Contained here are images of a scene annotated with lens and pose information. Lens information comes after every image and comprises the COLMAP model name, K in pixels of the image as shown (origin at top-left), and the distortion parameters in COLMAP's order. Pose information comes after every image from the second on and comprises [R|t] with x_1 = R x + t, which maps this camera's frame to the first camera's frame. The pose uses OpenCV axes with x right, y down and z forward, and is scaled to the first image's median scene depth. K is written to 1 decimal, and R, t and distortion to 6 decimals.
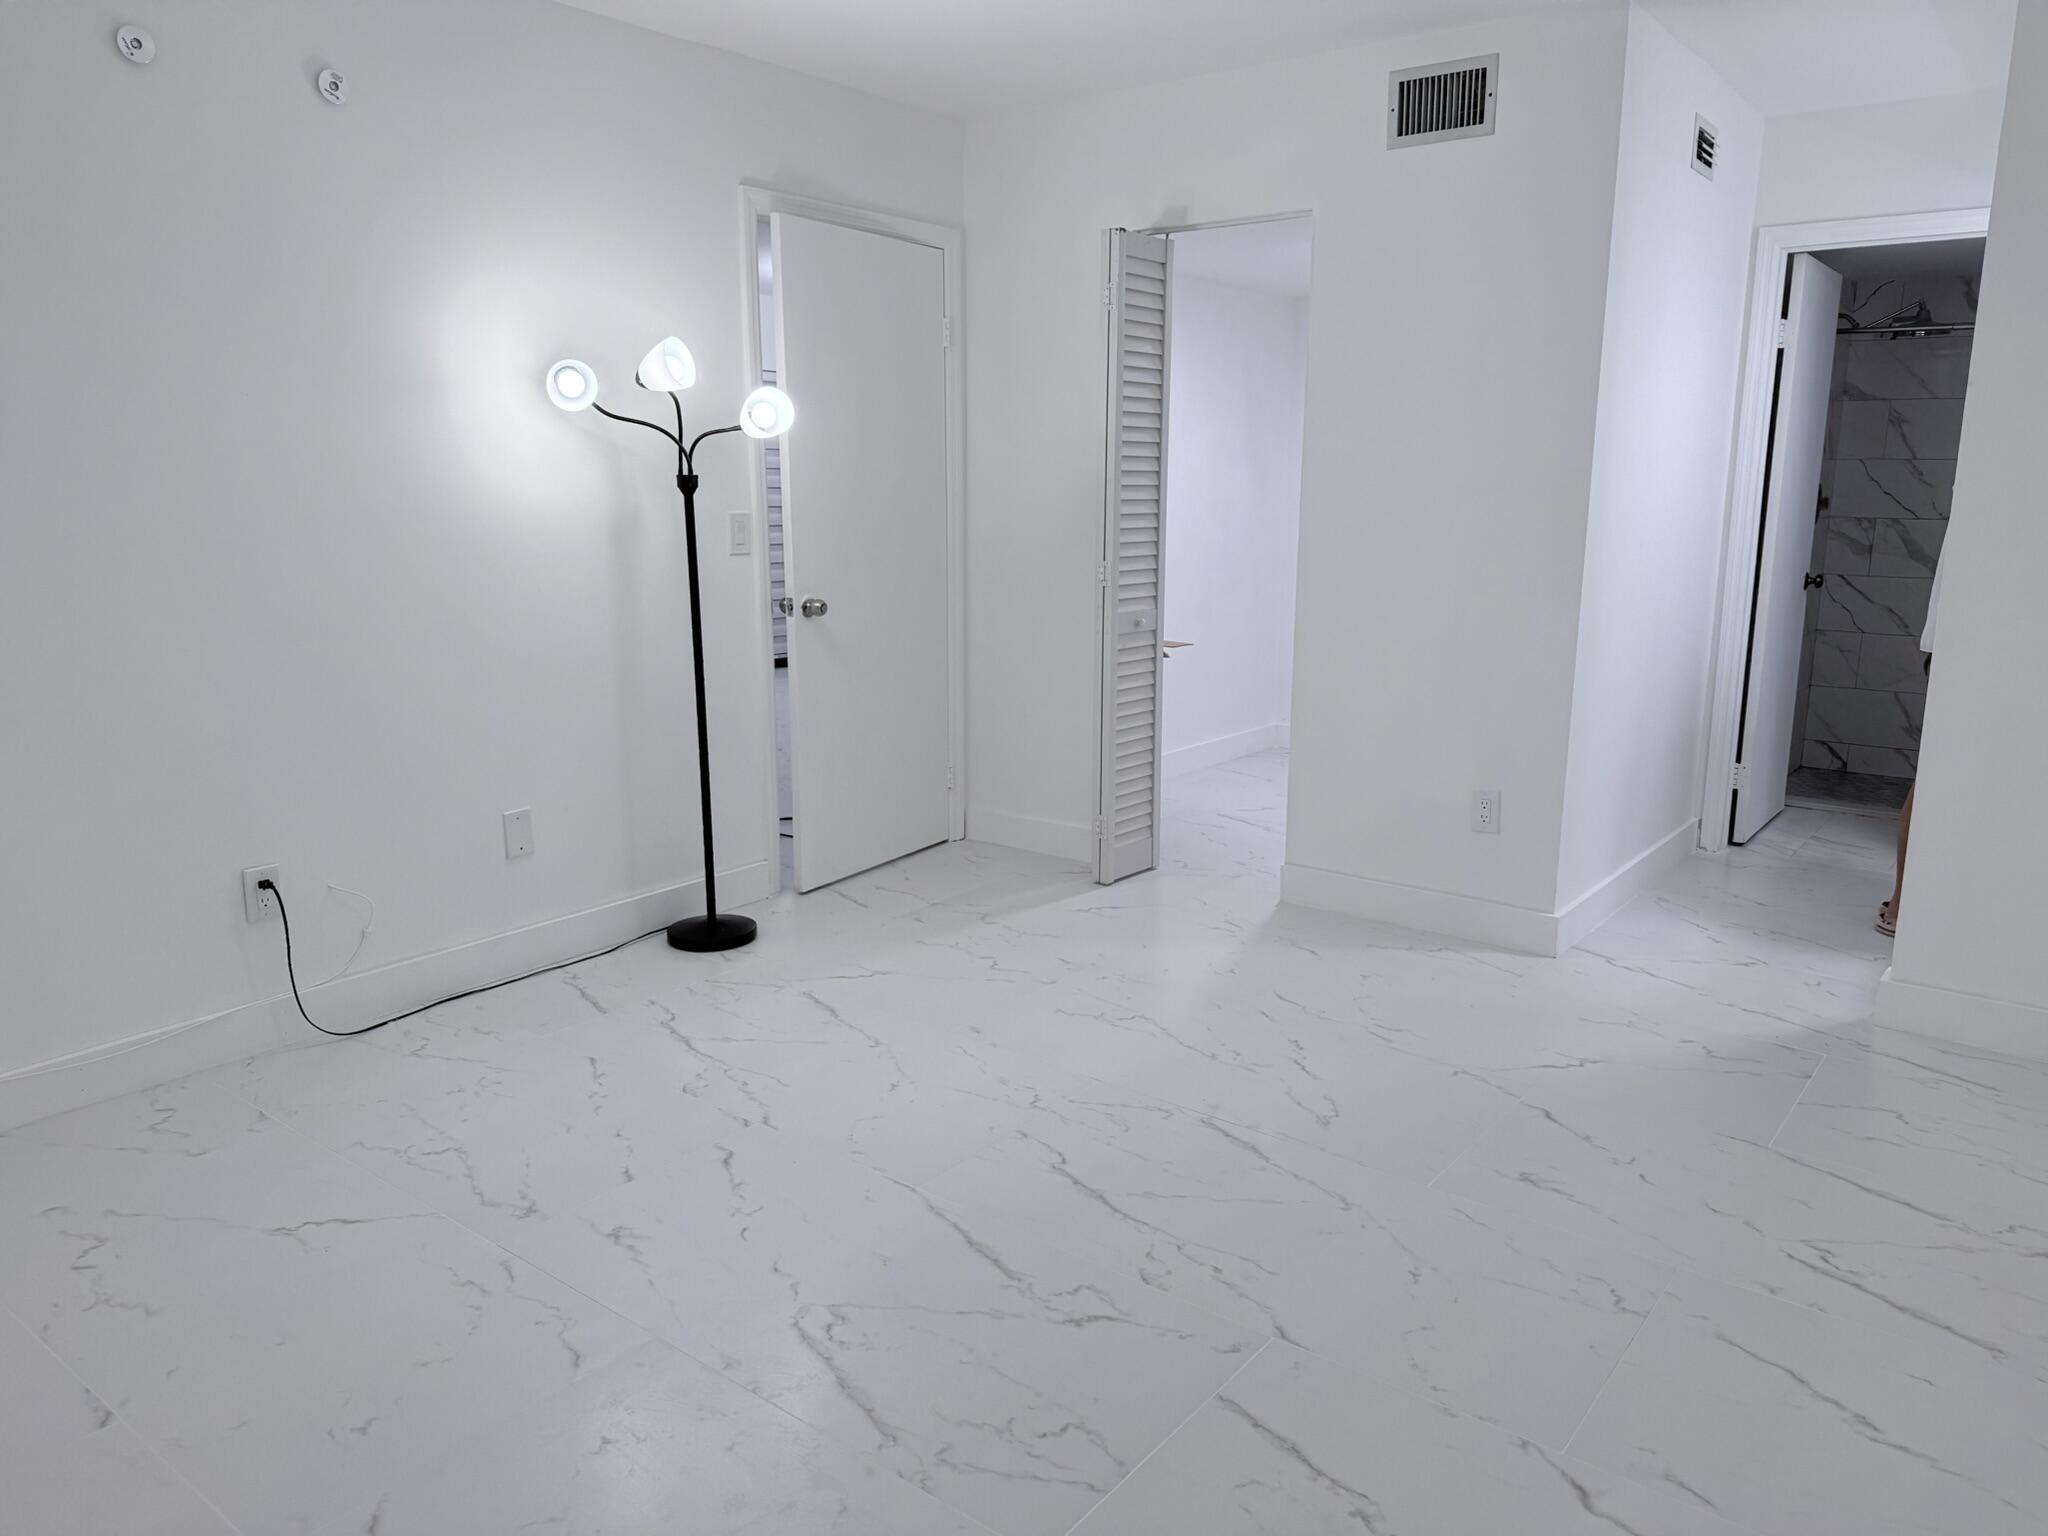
lens RADIAL K [[1439.5, 0, 1025.0], [0, 1439.5, 772.9], [0, 0, 1]] dist [-0.004208, 0.001008]
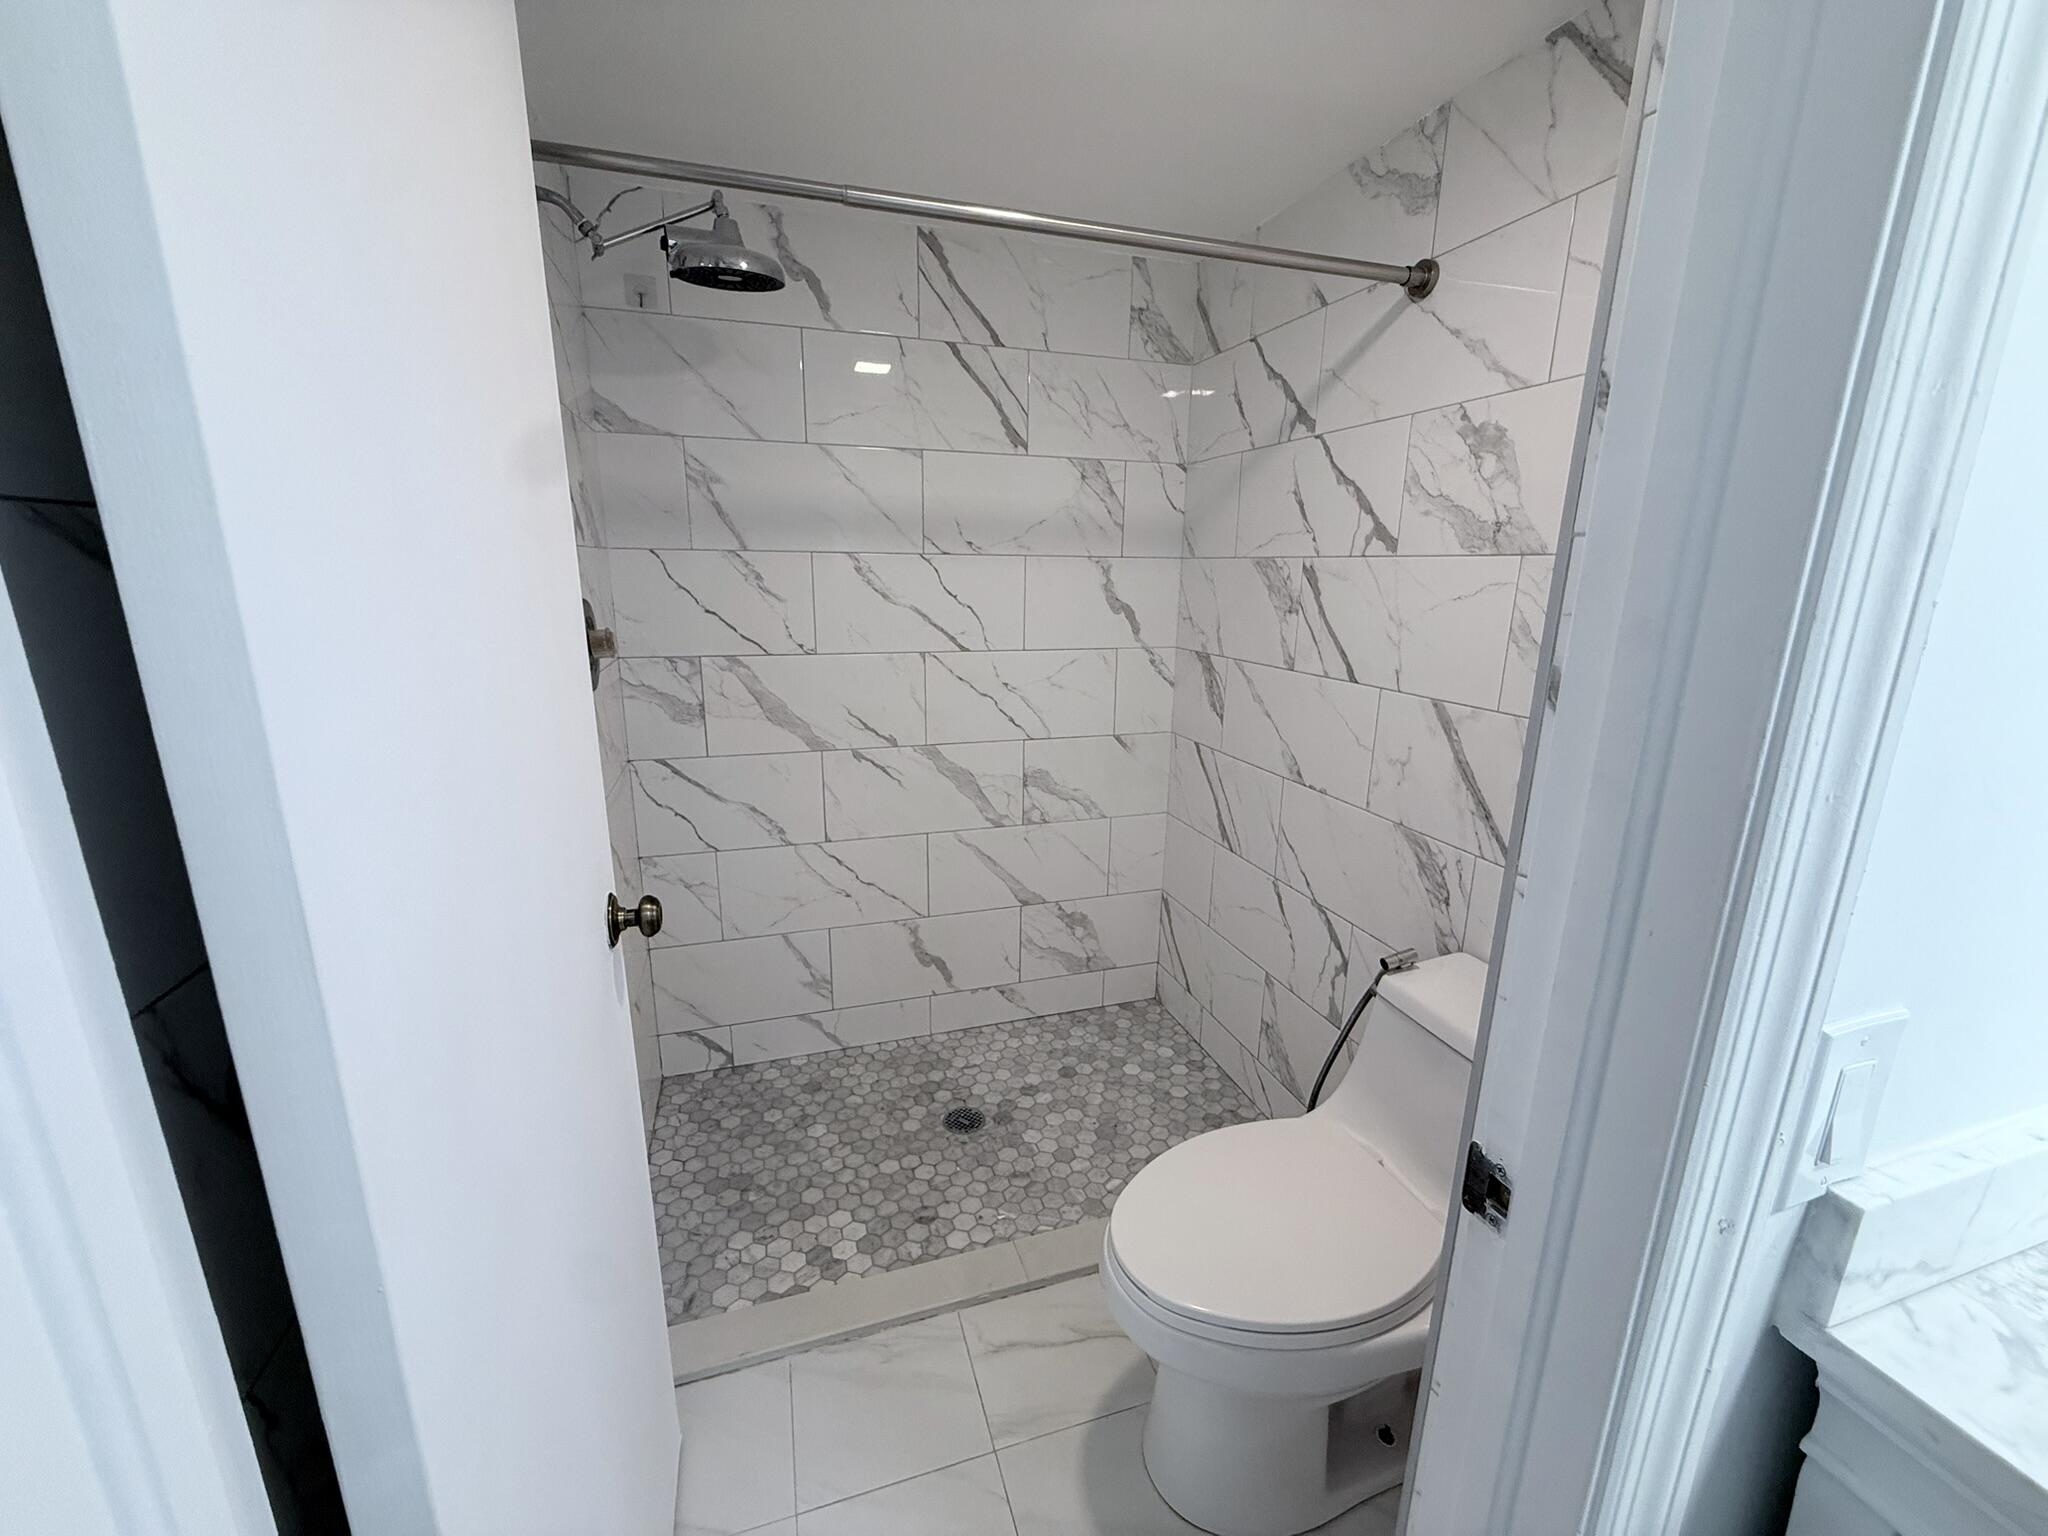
lens RADIAL K [[822.3, 0, 1019.2], [0, 822.3, 763.1], [0, 0, 1]] dist [0.000898, 0.000123]
pose [[0.565432, -0.188746, 0.802908, 0.397930], [0.161470, 0.979959, 0.116655, -0.153951], [-0.808835, 0.063685, 0.584577, 0.715697]]
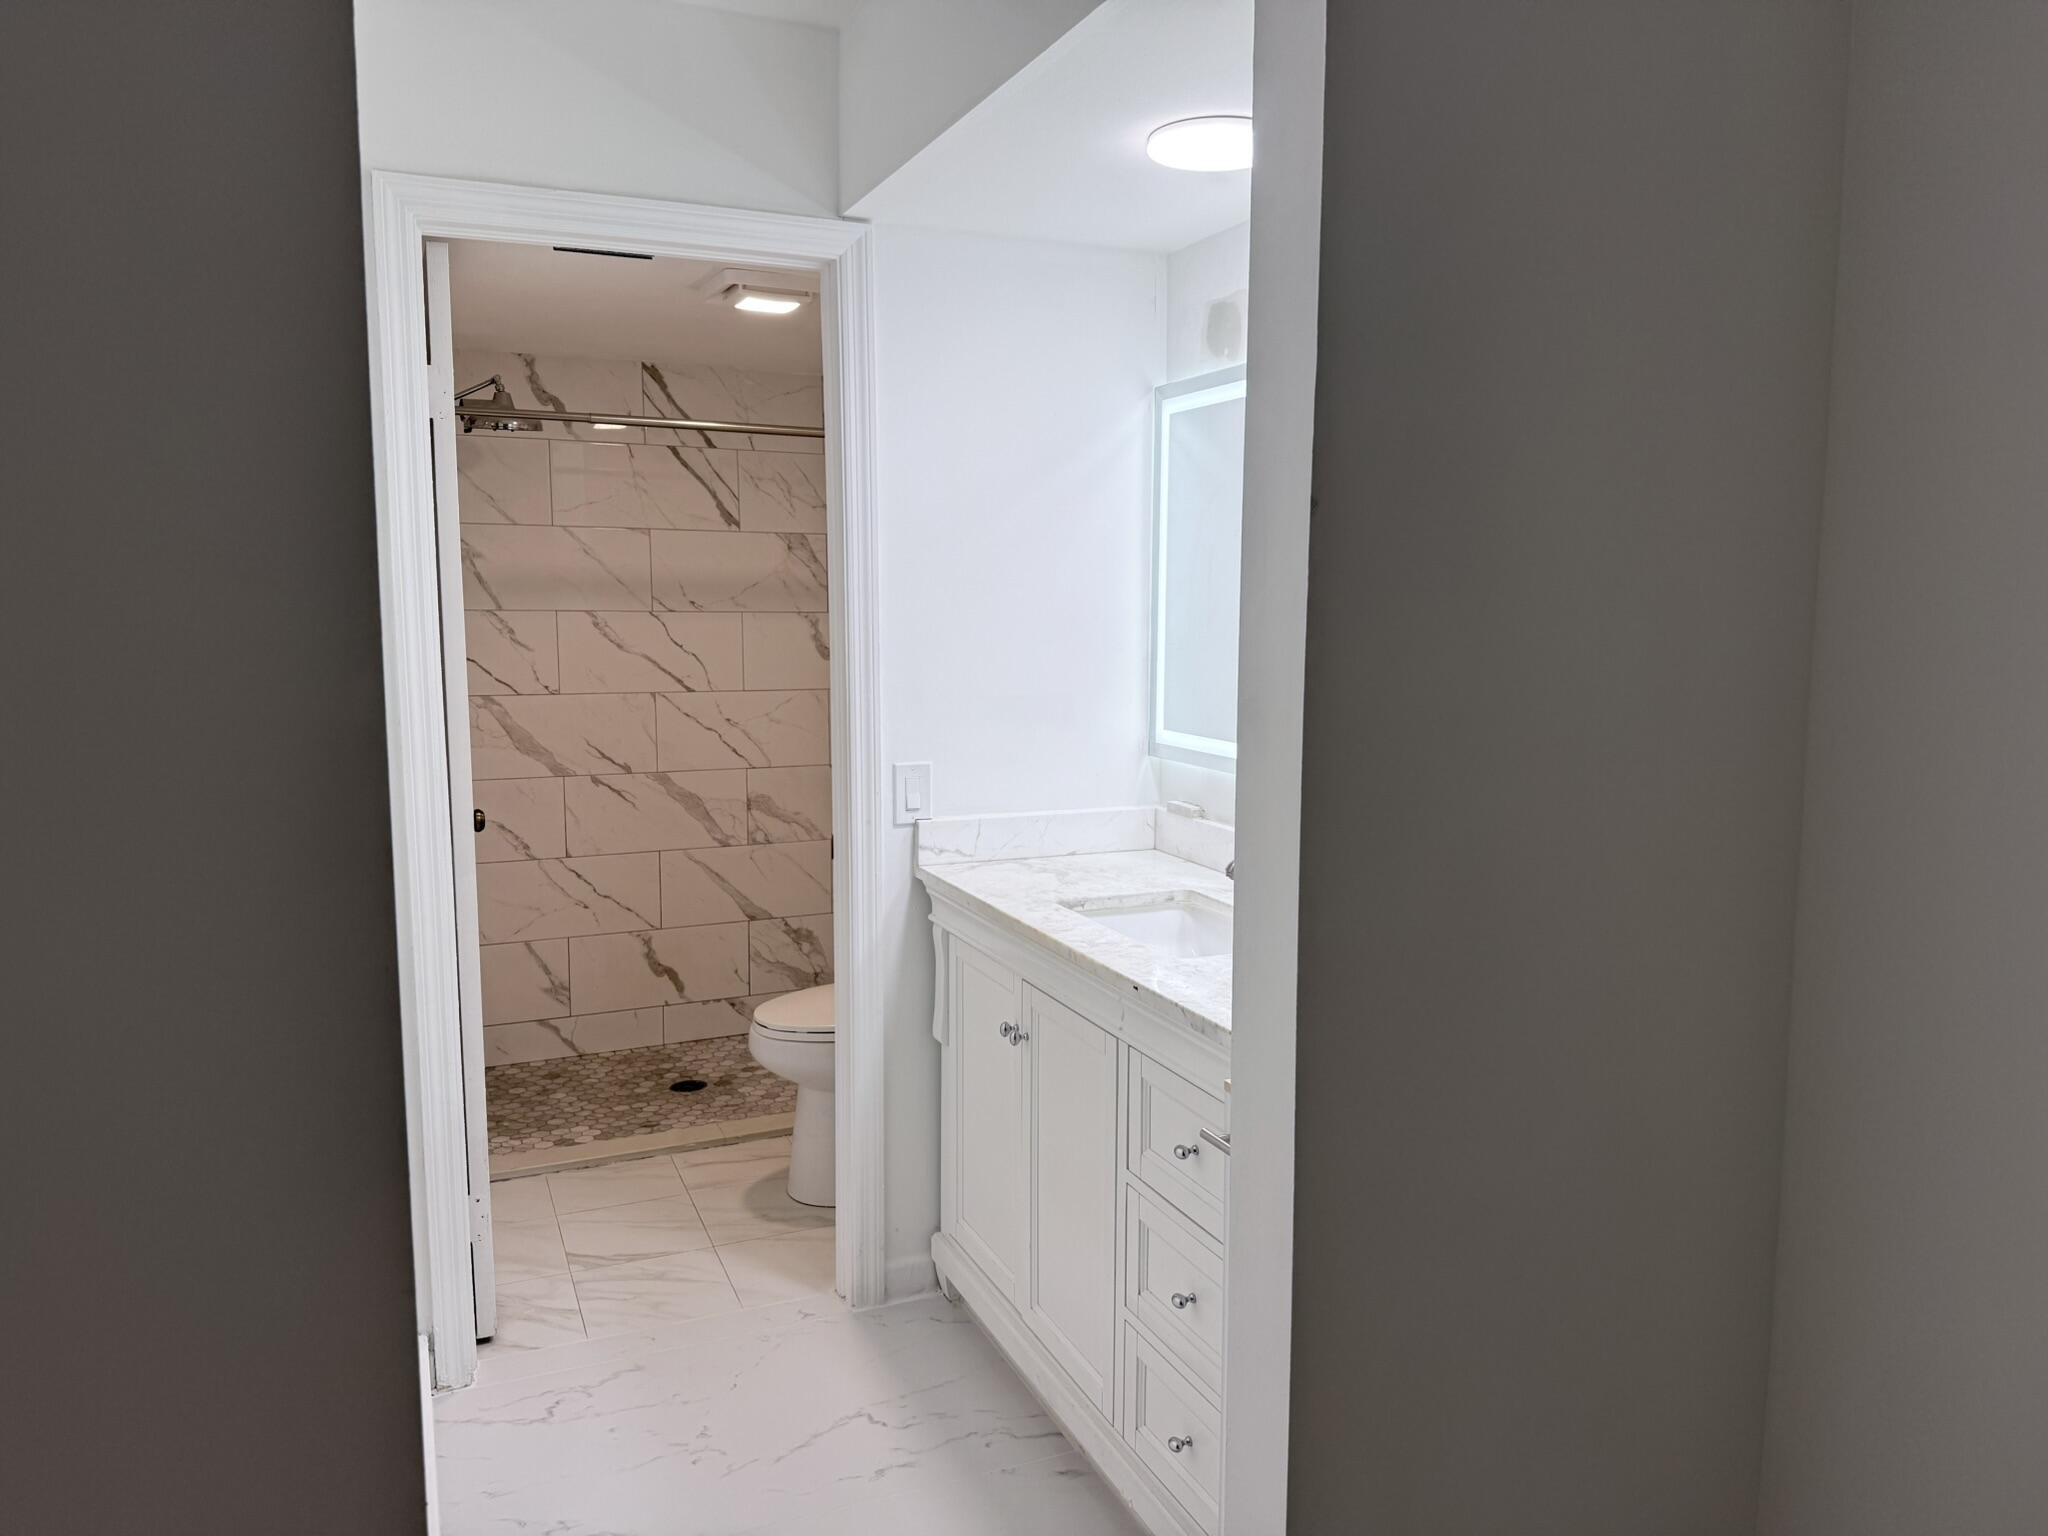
lens RADIAL K [[1435.2, 0, 1033.2], [0, 1435.2, 765.0], [0, 0, 1]] dist [0.097748, -0.010796]
pose [[0.471673, -0.101875, 0.875869, 0.117827], [0.182527, 0.983070, 0.016049, -0.107494], [-0.862675, 0.152300, 0.482283, 0.443900]]
